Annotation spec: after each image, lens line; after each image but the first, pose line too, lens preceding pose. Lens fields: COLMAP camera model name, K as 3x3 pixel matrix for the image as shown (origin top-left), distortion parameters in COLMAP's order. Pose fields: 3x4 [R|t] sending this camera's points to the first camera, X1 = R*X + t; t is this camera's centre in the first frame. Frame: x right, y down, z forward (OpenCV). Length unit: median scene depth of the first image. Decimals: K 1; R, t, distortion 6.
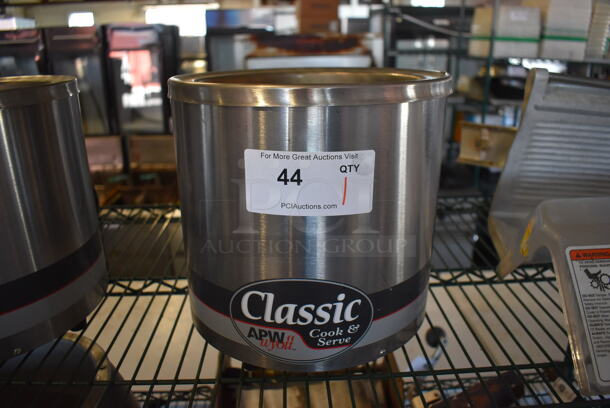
lens RADIAL K [[465.5, 0, 305.2], [0, 465.5, 204.9], [0, 0, 1]] dist [-0.119462, 0.028688]
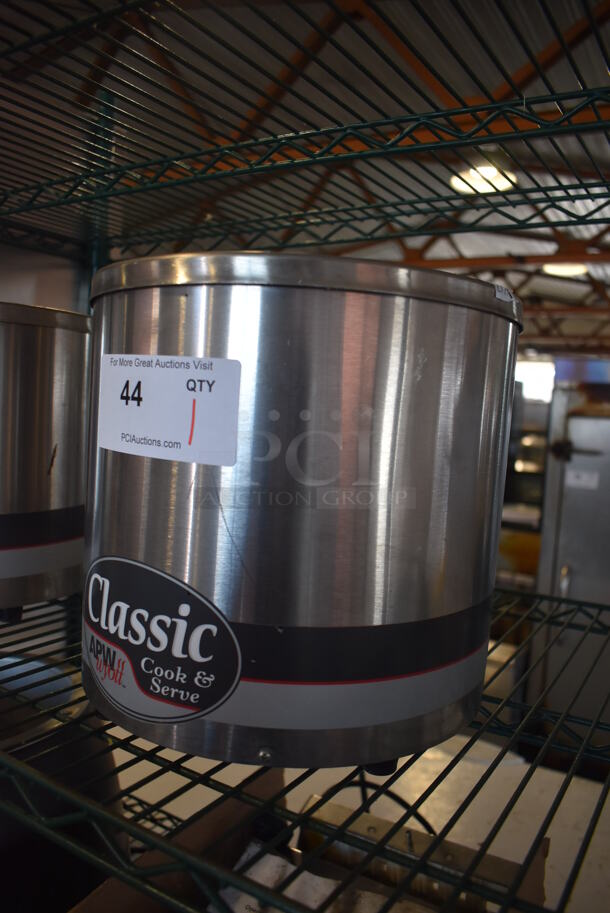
lens RADIAL K [[696.7, 0, 311.2], [0, 696.7, 459.1], [0, 0, 1]] dist [-0.119462, 0.028688]
pose [[0.832632, 0.102182, -0.544319, 0.660157], [-0.246727, 0.948352, -0.199384, 0.148771], [0.495832, 0.300312, 0.814839, 0.295072]]
